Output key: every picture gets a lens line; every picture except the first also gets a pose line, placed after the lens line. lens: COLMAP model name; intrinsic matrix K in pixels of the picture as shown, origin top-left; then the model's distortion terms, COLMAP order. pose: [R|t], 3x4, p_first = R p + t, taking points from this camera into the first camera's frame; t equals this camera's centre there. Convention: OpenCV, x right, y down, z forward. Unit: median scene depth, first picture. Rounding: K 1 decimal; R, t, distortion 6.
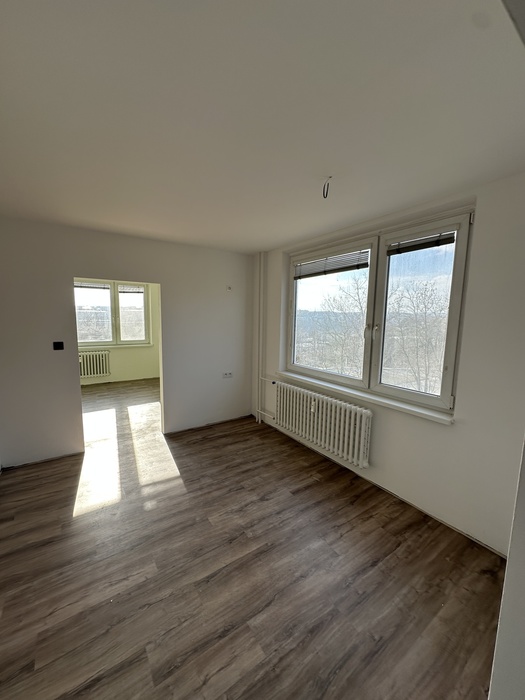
lens RADIAL K [[277.2, 0, 261.3], [0, 277.2, 351.1], [0, 0, 1]] dist [-0.002798, 0.000694]
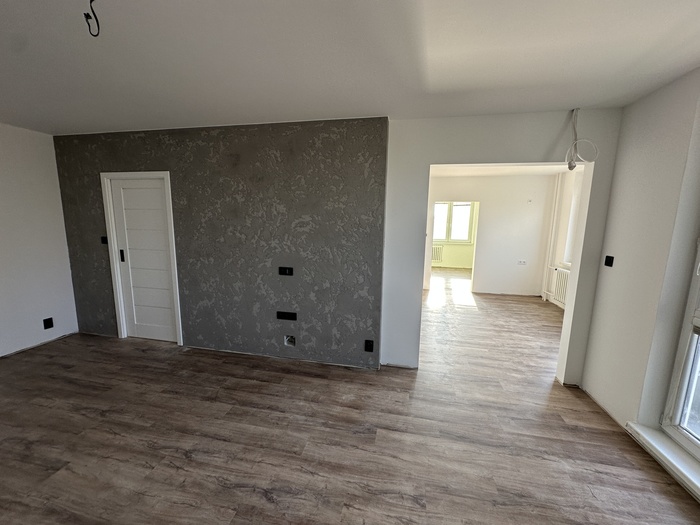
lens RADIAL K [[277.2, 0, 350.8], [0, 277.2, 263.5], [0, 0, 1]] dist [-0.002798, 0.000694]
pose [[0.694731, 0.102332, -0.711953, 0.306754], [-0.093359, 0.994283, 0.051811, 0.108369], [0.713185, 0.030473, 0.700313, -0.676694]]
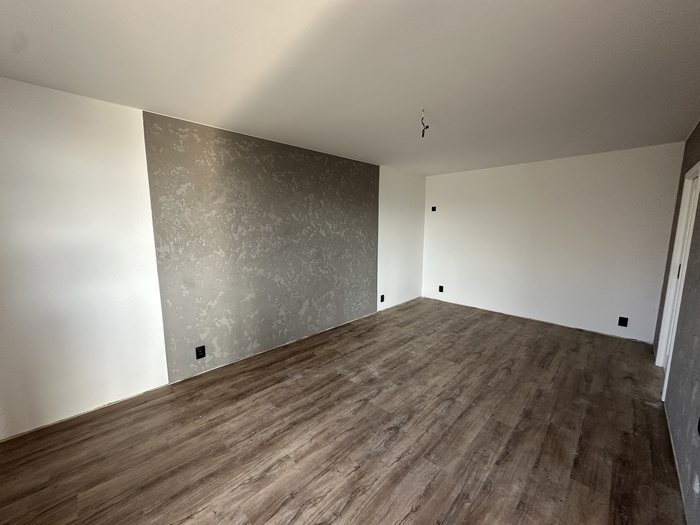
lens RADIAL K [[277.2, 0, 351.0], [0, 277.2, 263.4], [0, 0, 1]] dist [-0.002798, 0.000694]
pose [[-0.982032, 0.008538, -0.188523, 0.151107], [-0.040396, 0.966311, 0.254188, 0.025126], [0.184342, 0.257236, -0.948603, -0.038967]]
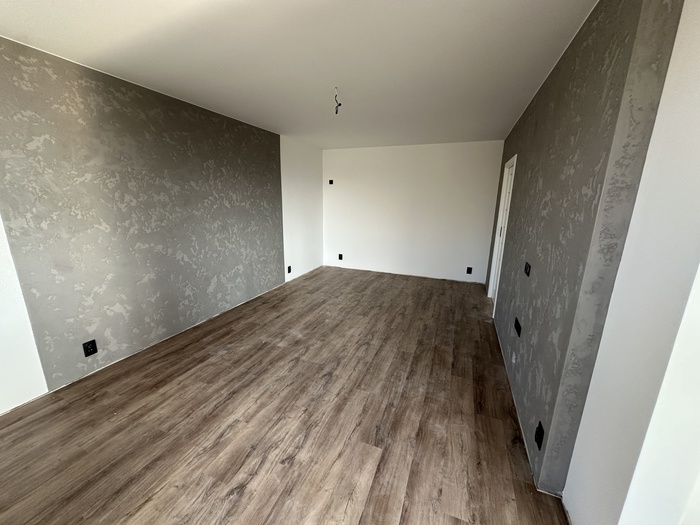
lens RADIAL K [[277.2, 0, 351.5], [0, 277.2, 263.4], [0, 0, 1]] dist [-0.002798, 0.000694]
pose [[-0.827520, 0.097816, -0.552849, 0.250646], [-0.099589, 0.943516, 0.316005, 0.029170], [0.552533, 0.316558, -0.771037, -0.018527]]
